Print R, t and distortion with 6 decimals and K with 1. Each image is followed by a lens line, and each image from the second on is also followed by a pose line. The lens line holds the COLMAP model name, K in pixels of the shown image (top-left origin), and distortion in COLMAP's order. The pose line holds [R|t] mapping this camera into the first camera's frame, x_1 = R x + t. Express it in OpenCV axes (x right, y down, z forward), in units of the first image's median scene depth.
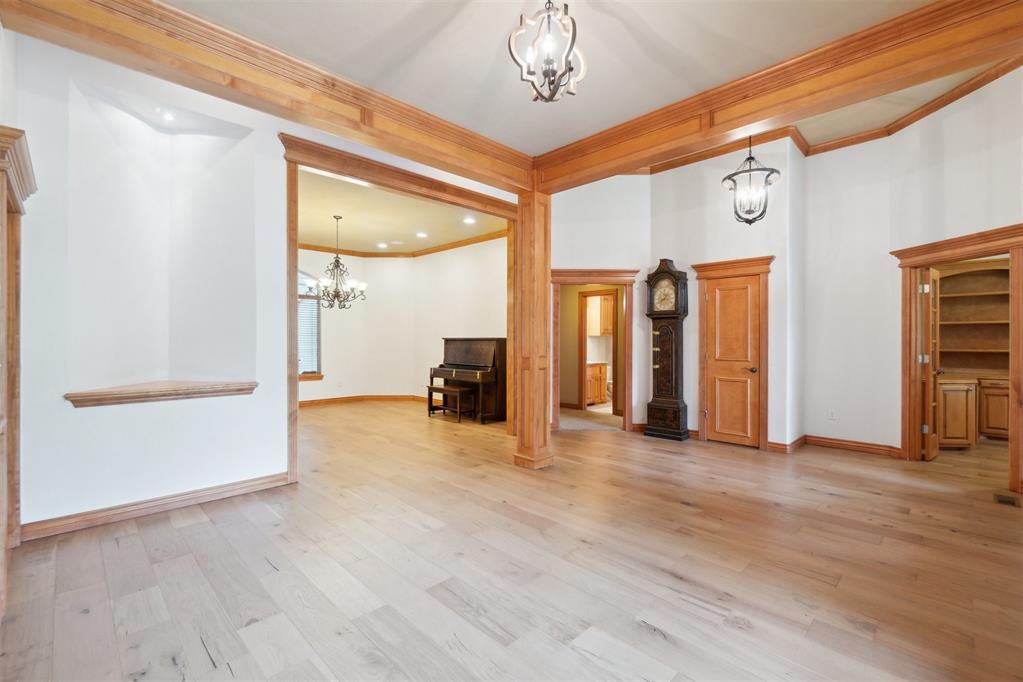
lens RADIAL K [[440.1, 0, 519.8], [0, 440.1, 341.3], [0, 0, 1]] dist [-0.001542, 0.000412]
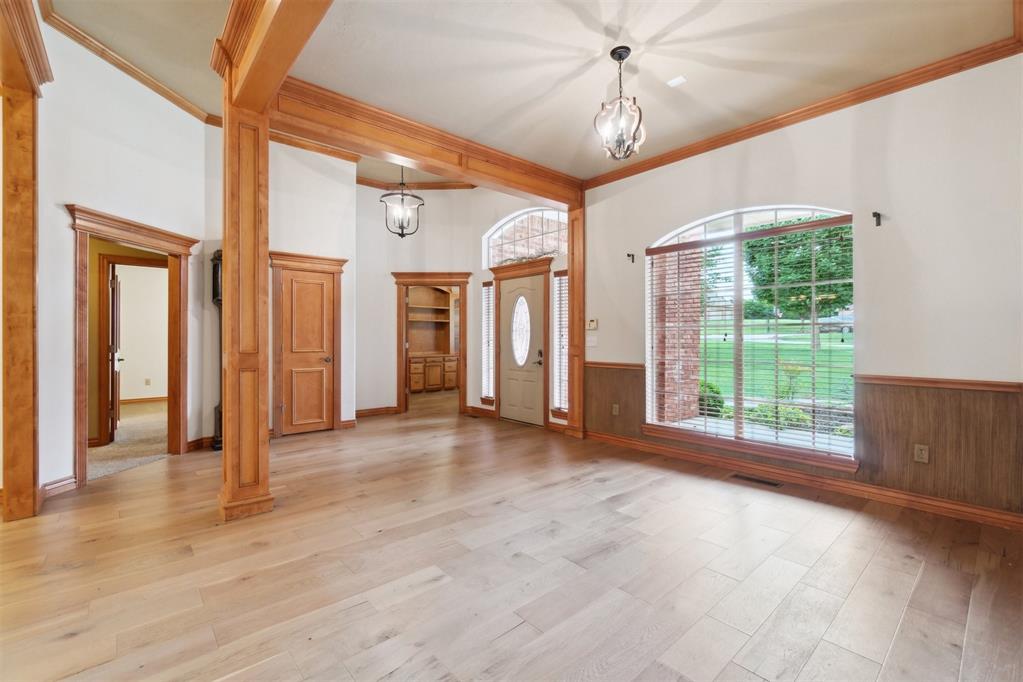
lens RADIAL K [[440.1, 0, 504.2], [0, 440.1, 339.4], [0, 0, 1]] dist [-0.001542, 0.000412]
pose [[0.086367, -0.002514, 0.996260, -0.691256], [0.004274, 0.999989, 0.002153, 0.019058], [-0.996254, 0.004072, 0.086377, 0.616314]]
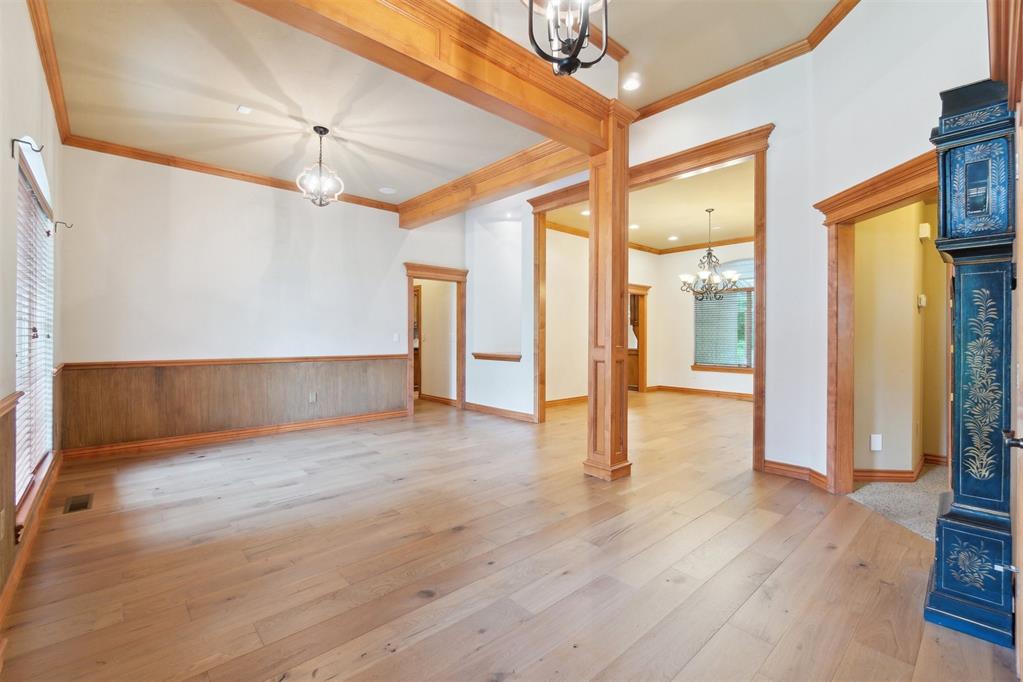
lens RADIAL K [[440.1, 0, 512.2], [0, 440.1, 340.8], [0, 0, 1]] dist [-0.001542, 0.000412]
pose [[-0.046989, 0.009575, -0.998850, 0.994690], [-0.011679, 0.999880, 0.010134, 0.019308], [0.998827, 0.012142, -0.046872, 0.966839]]
